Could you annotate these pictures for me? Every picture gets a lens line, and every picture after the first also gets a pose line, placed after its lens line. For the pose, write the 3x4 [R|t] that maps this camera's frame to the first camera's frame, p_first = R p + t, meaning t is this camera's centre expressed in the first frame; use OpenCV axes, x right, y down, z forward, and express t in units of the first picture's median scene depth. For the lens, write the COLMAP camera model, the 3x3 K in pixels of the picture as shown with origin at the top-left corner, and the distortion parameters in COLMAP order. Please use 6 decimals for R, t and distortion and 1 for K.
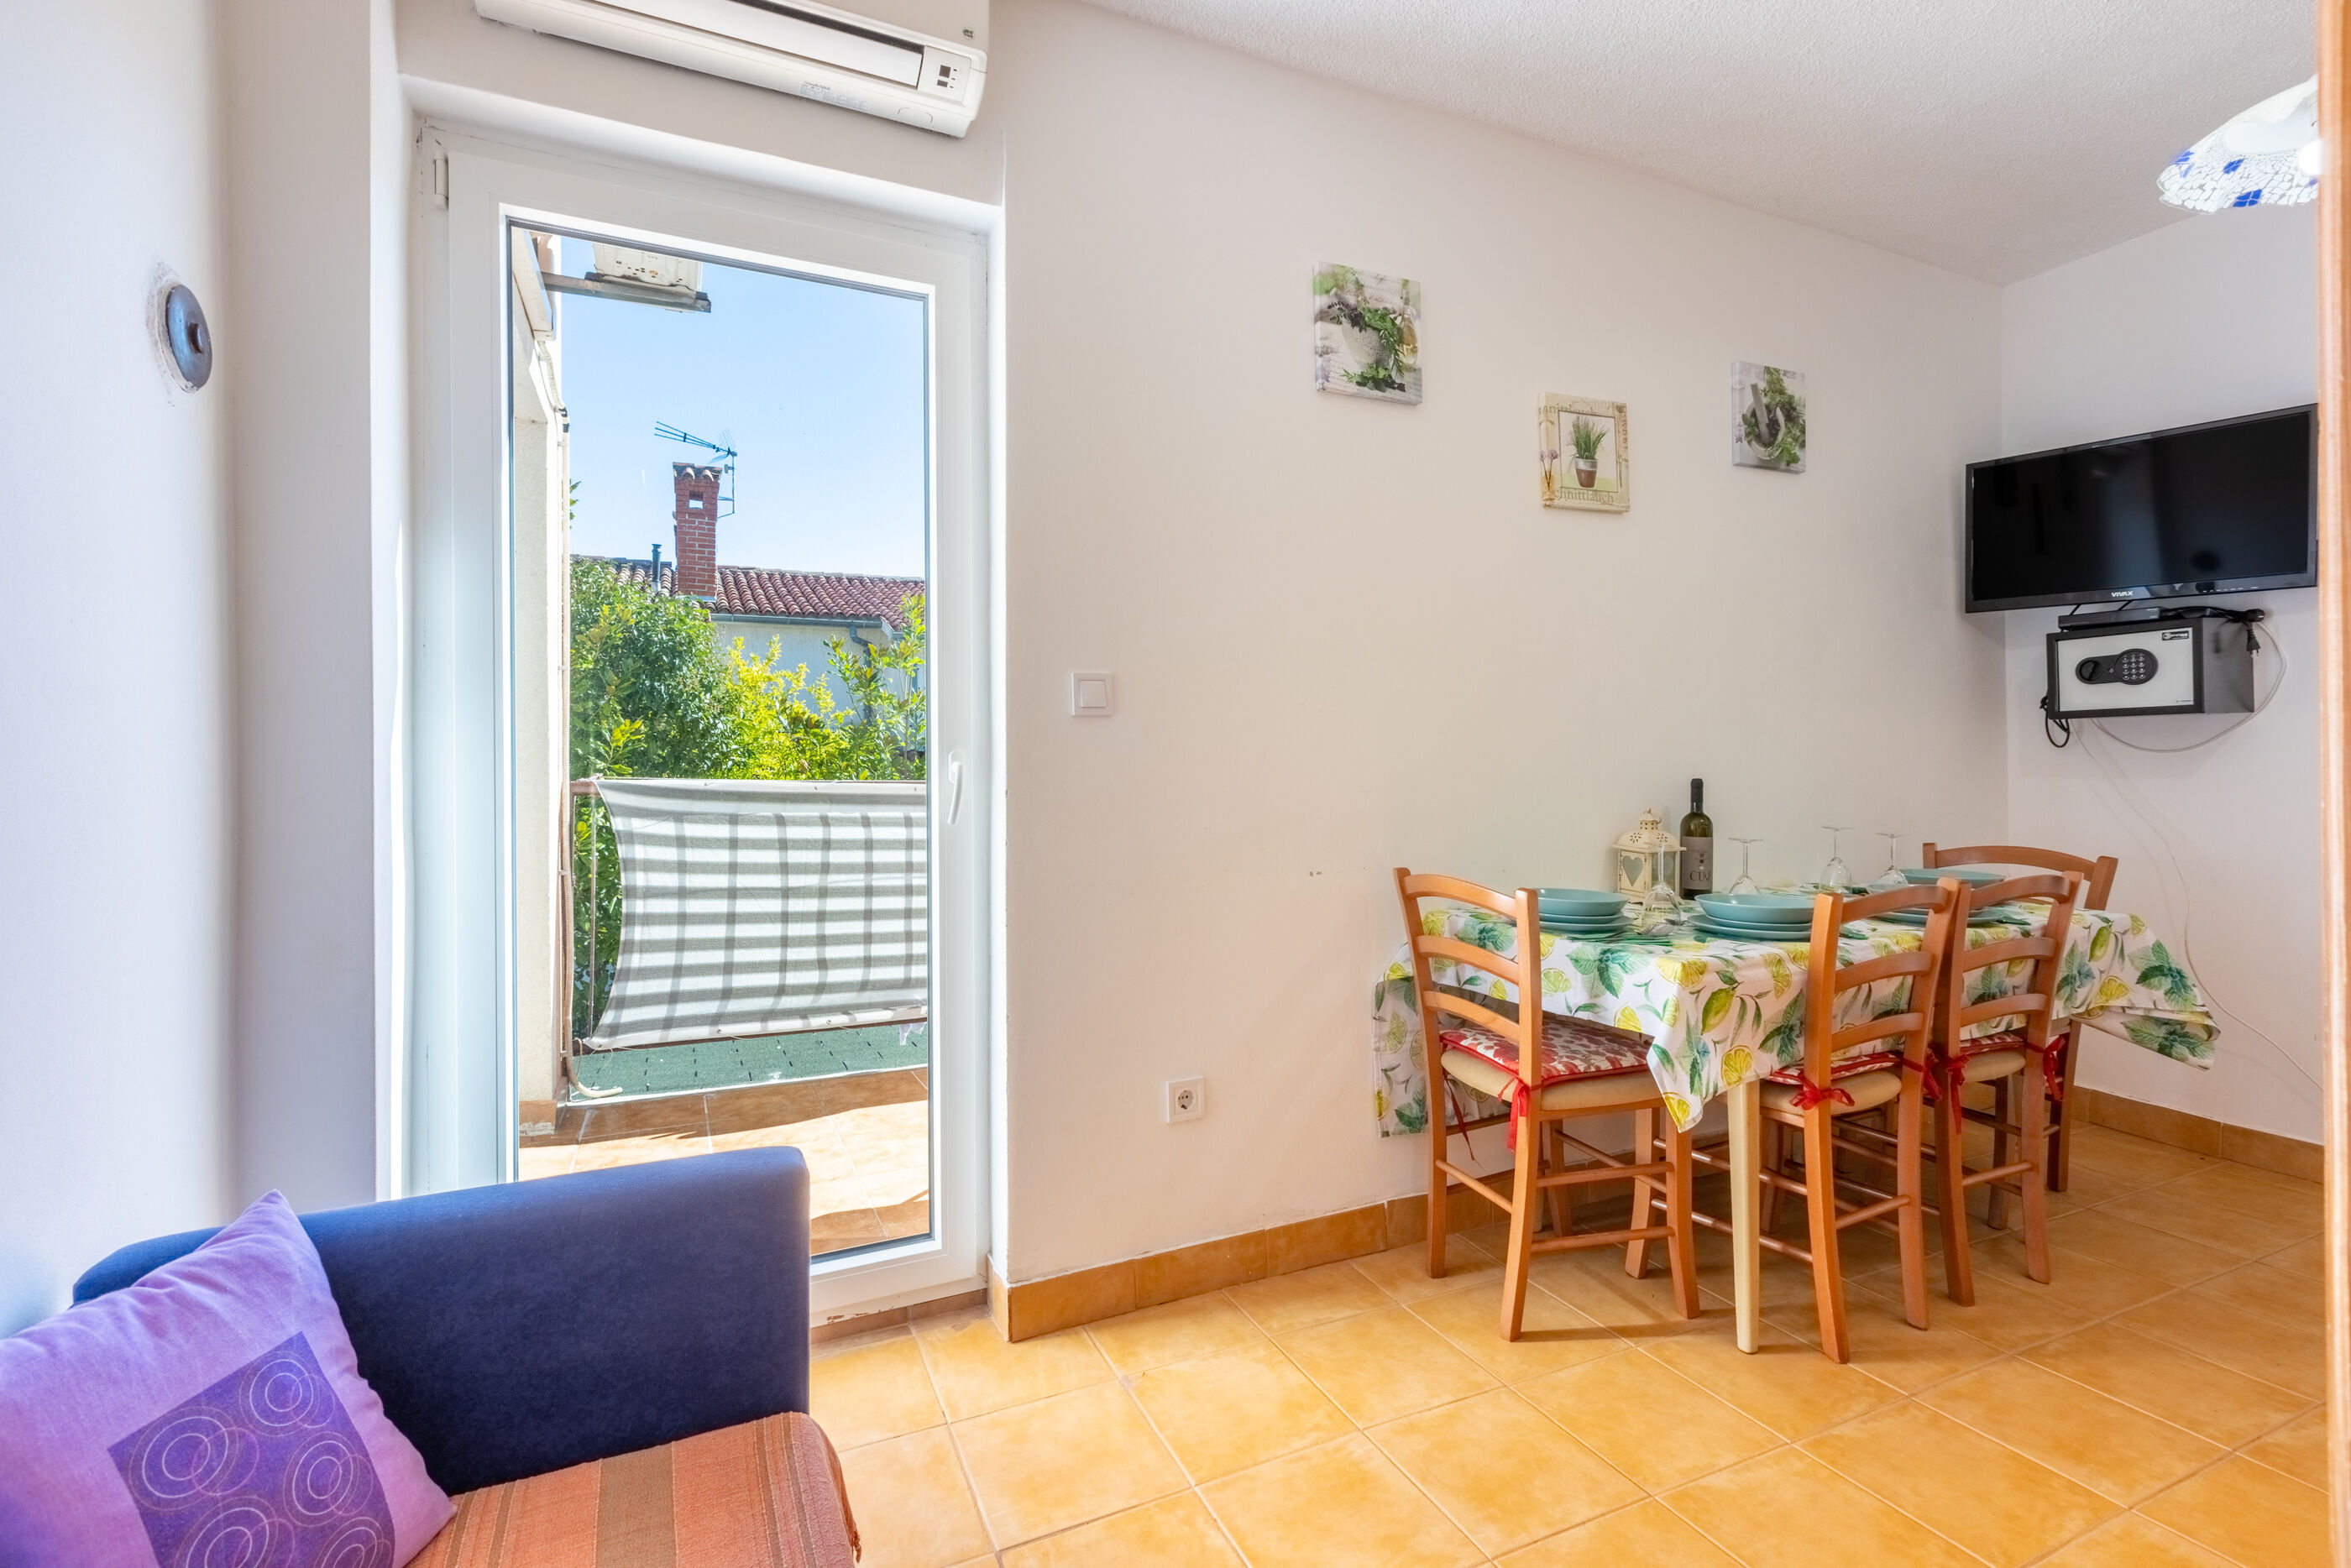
lens RADIAL K [[1041.5, 0, 1163.1], [0, 1041.5, 765.8], [0, 0, 1]] dist [0.001628, 0.000563]
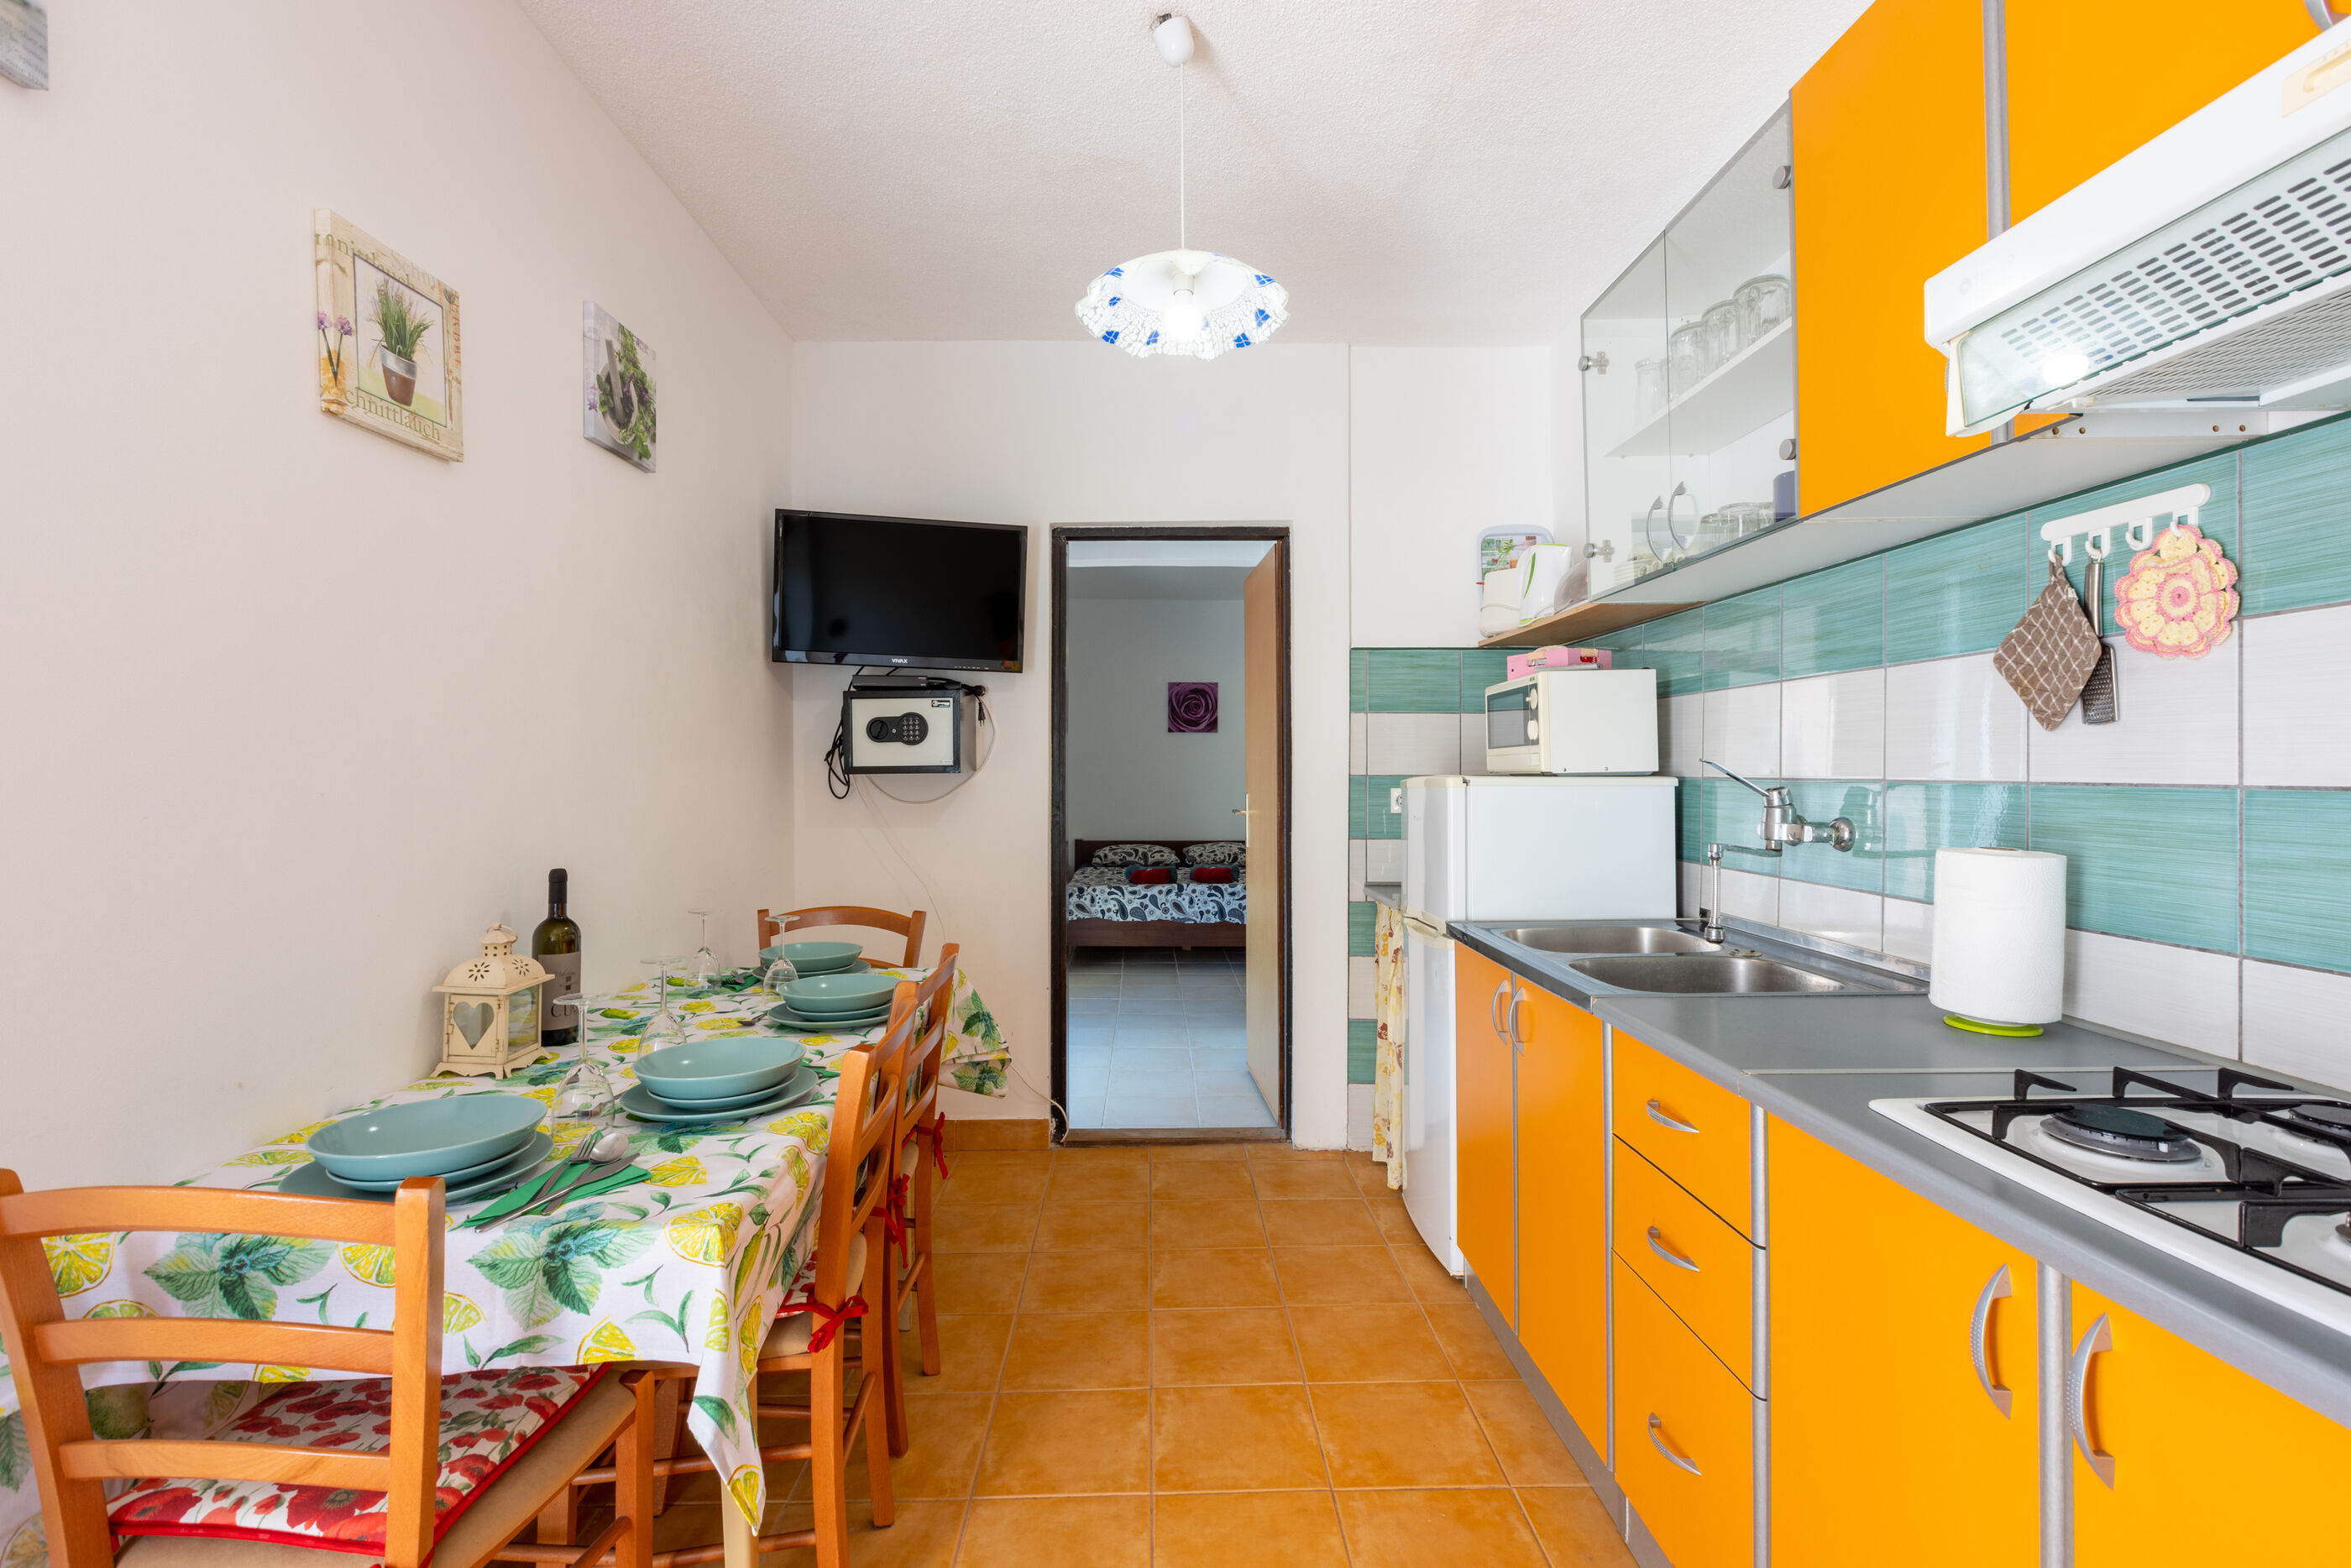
lens RADIAL K [[1045.7, 0, 1169.1], [0, 1045.7, 761.2], [0, 0, 1]] dist [-0.002774, 0.000318]
pose [[0.386045, 0.010061, 0.922425, 0.023359], [0.003516, 0.999917, -0.012377, -0.050510], [-0.922473, 0.008022, 0.385977, 0.355164]]
